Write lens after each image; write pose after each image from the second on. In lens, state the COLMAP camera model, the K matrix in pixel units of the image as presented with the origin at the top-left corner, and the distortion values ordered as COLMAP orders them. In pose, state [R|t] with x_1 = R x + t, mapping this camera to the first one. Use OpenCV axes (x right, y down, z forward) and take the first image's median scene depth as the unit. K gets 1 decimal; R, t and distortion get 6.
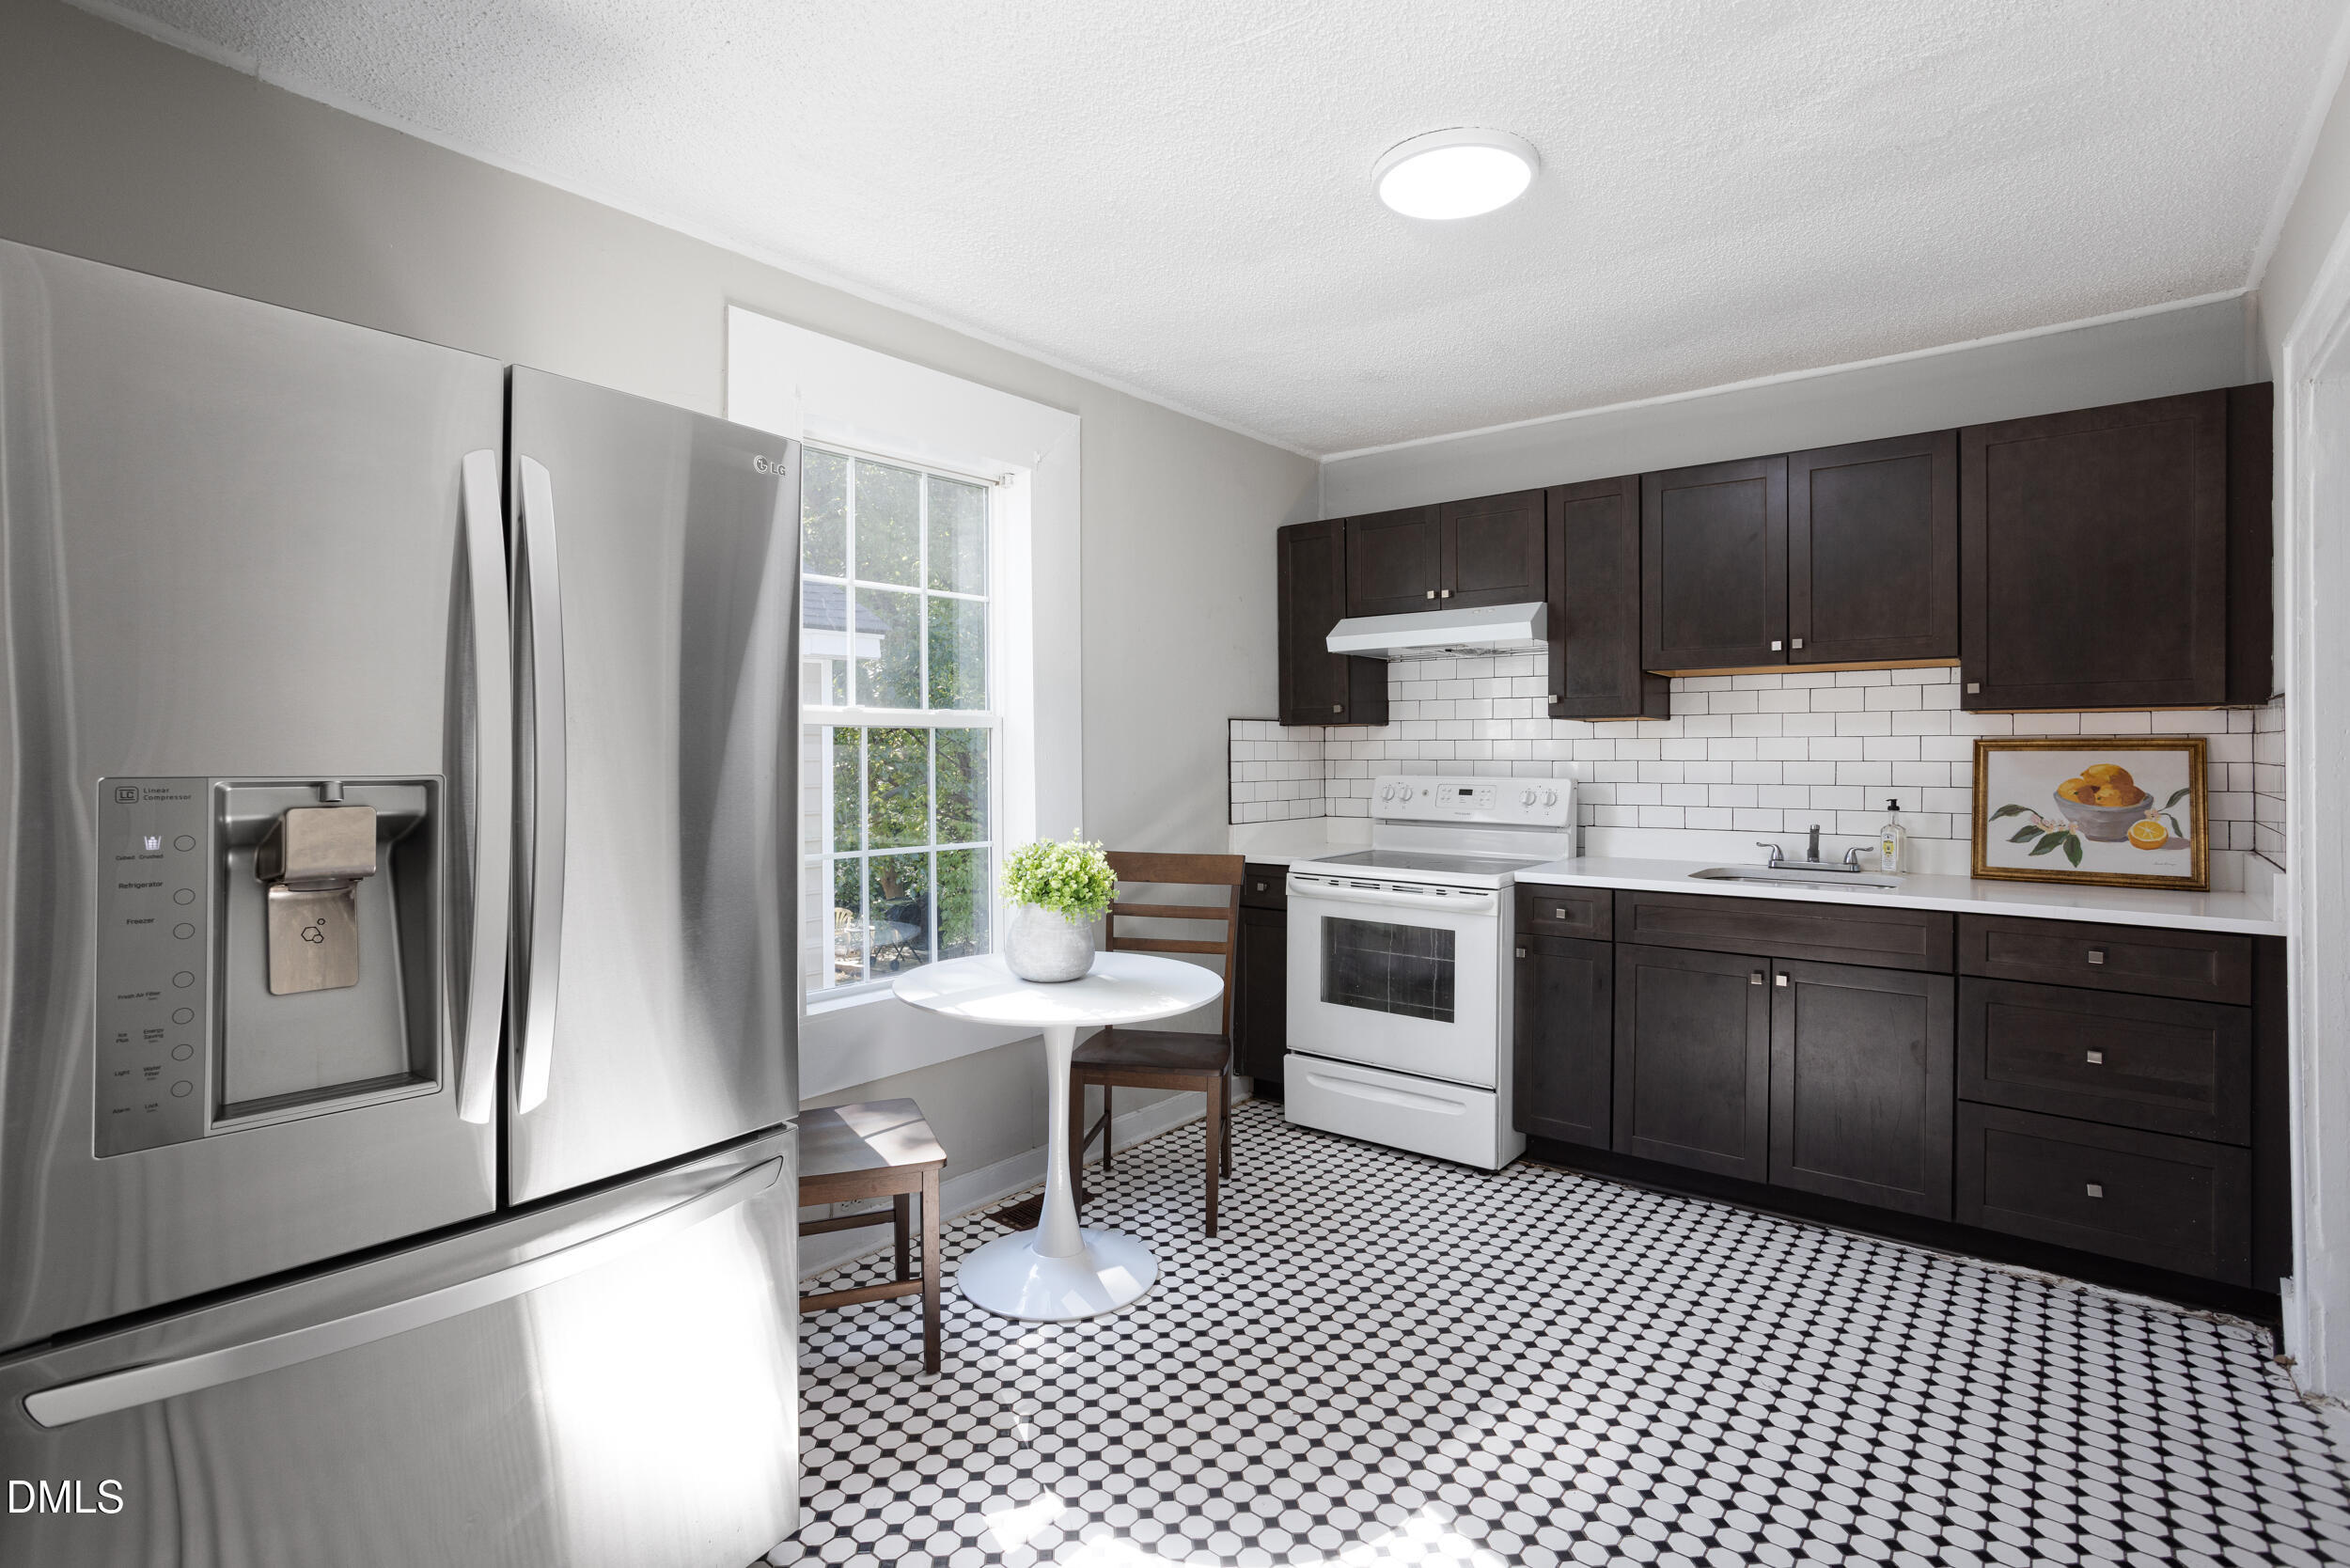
lens RADIAL K [[1170.8, 0, 1181.5], [0, 1170.8, 748.5], [0, 0, 1]] dist [-0.050164, 0.031615]
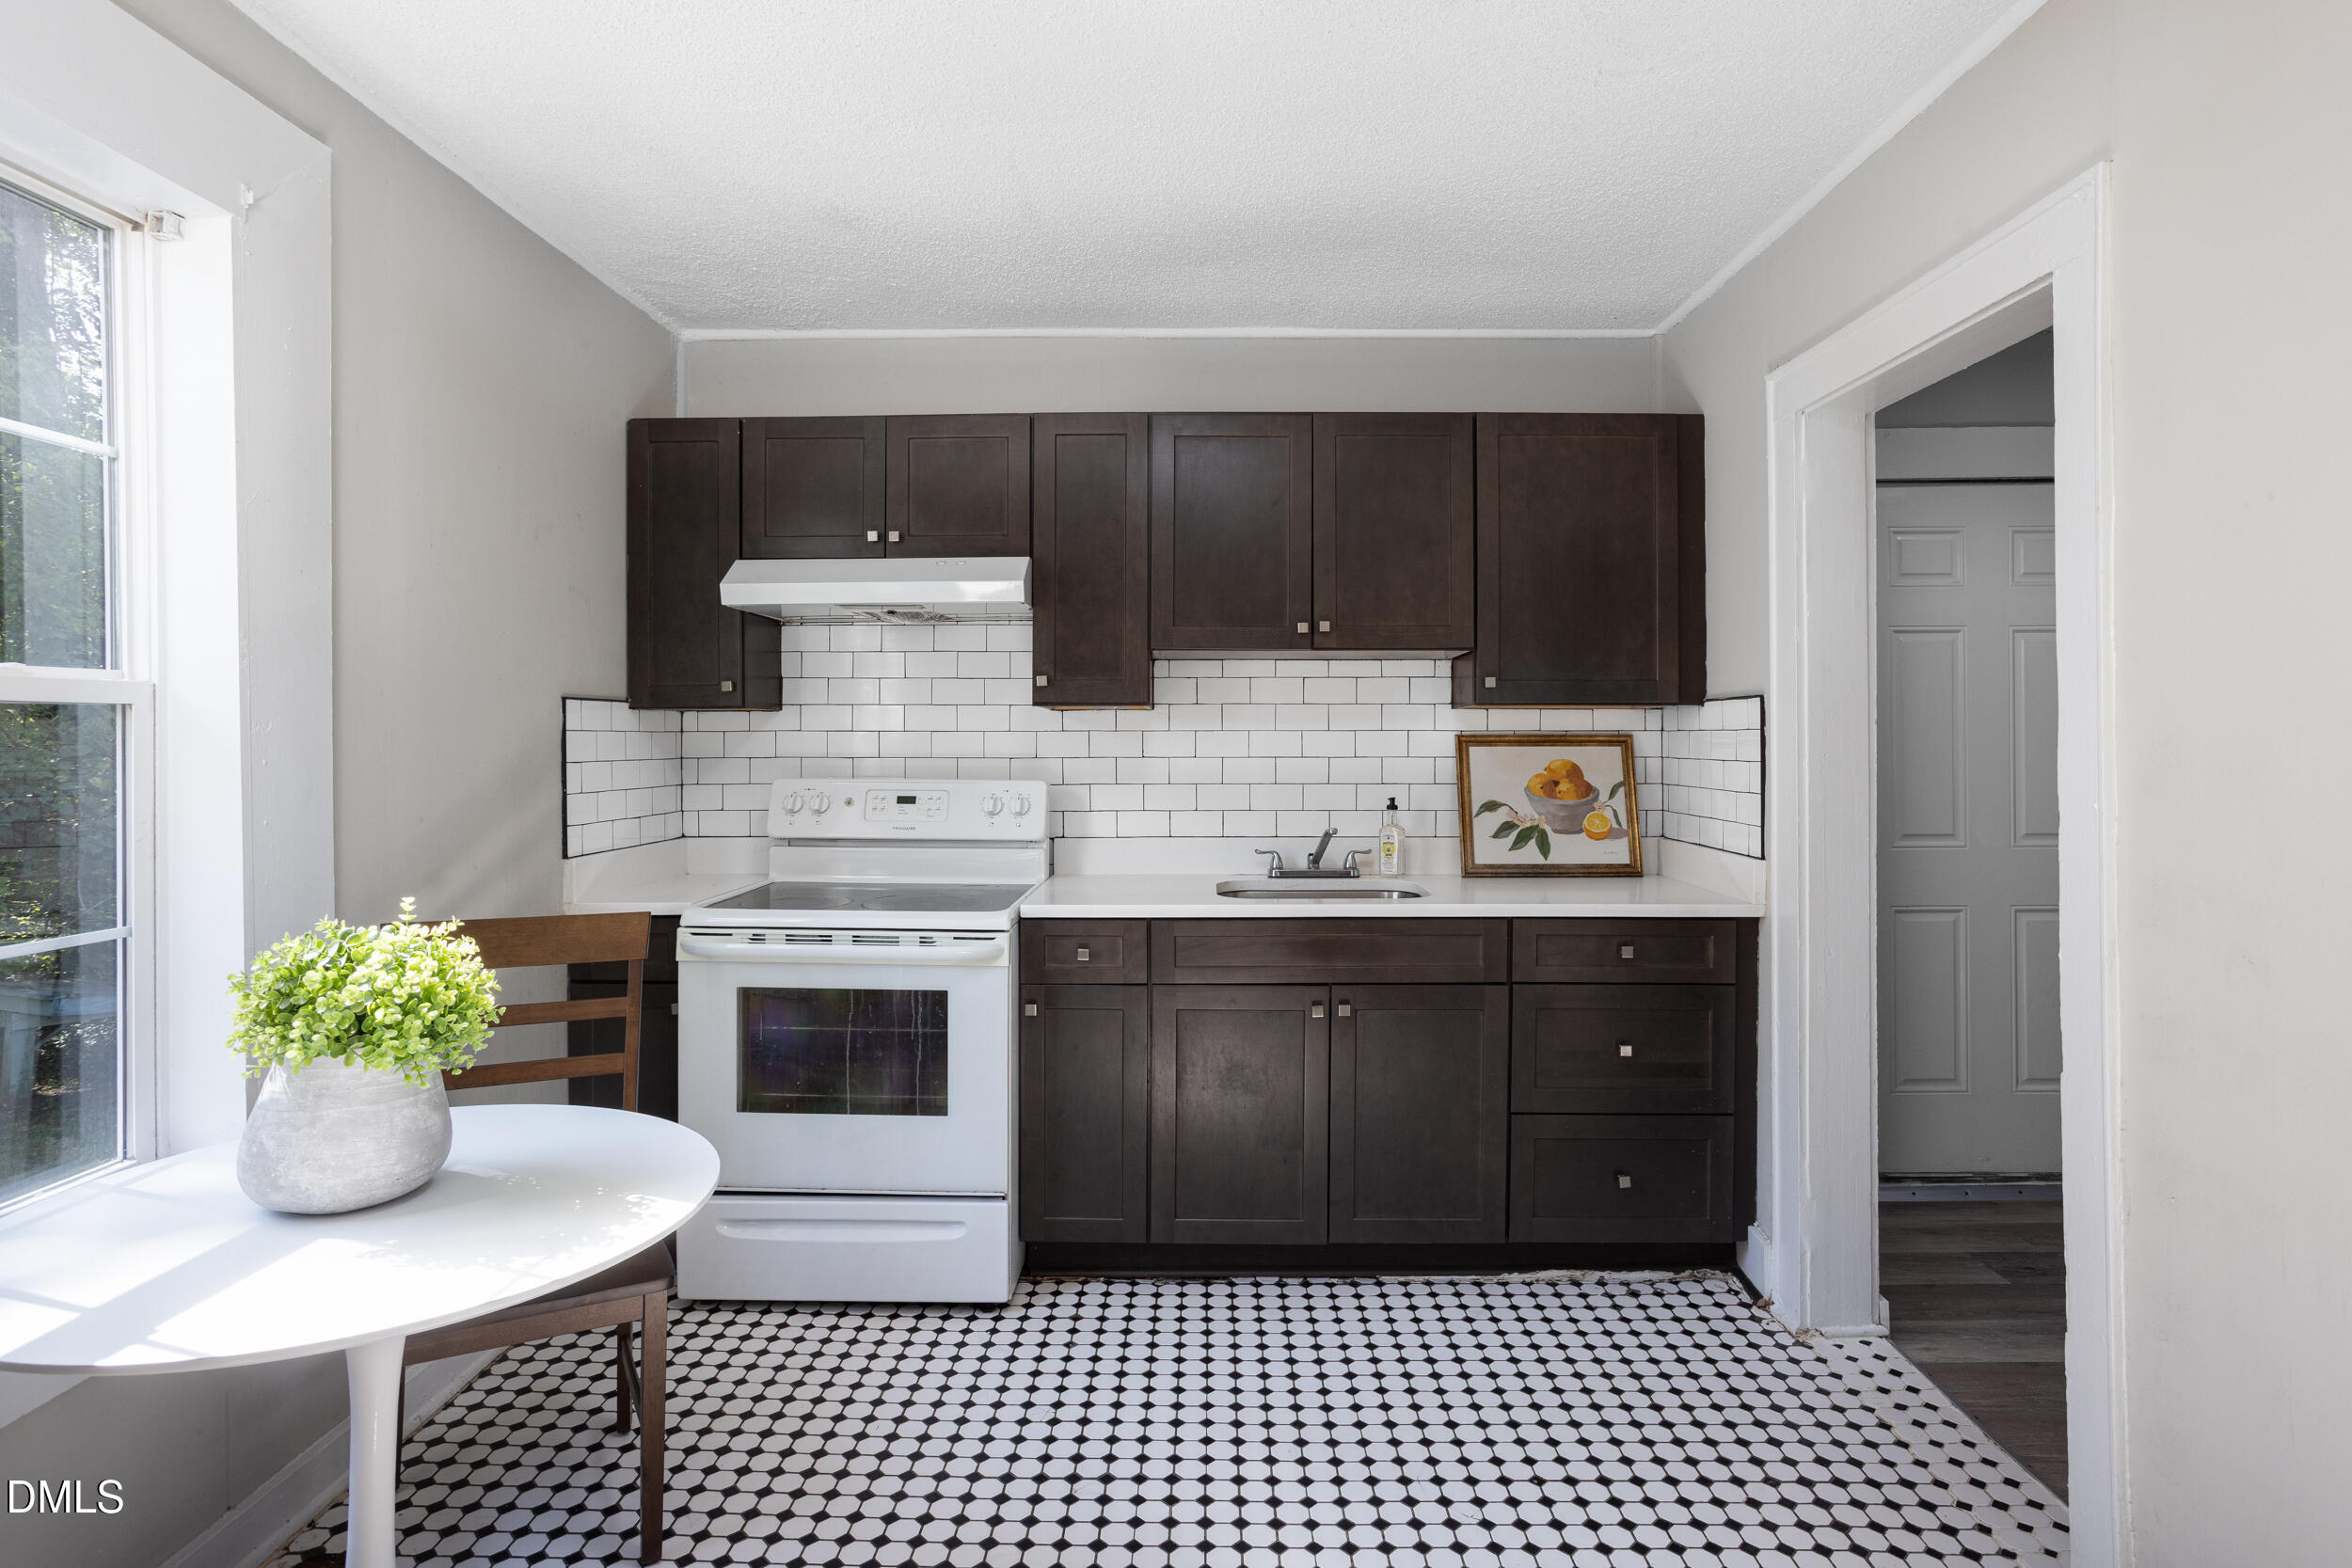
lens RADIAL K [[1241.8, 0, 1205.9], [0, 1241.8, 734.2], [0, 0, 1]] dist [-0.050516, 0.040682]
pose [[0.779246, 0.003760, 0.626707, -0.131199], [-0.002442, 0.999993, -0.002963, -0.004356], [-0.626714, 0.000778, 0.779249, 0.292184]]
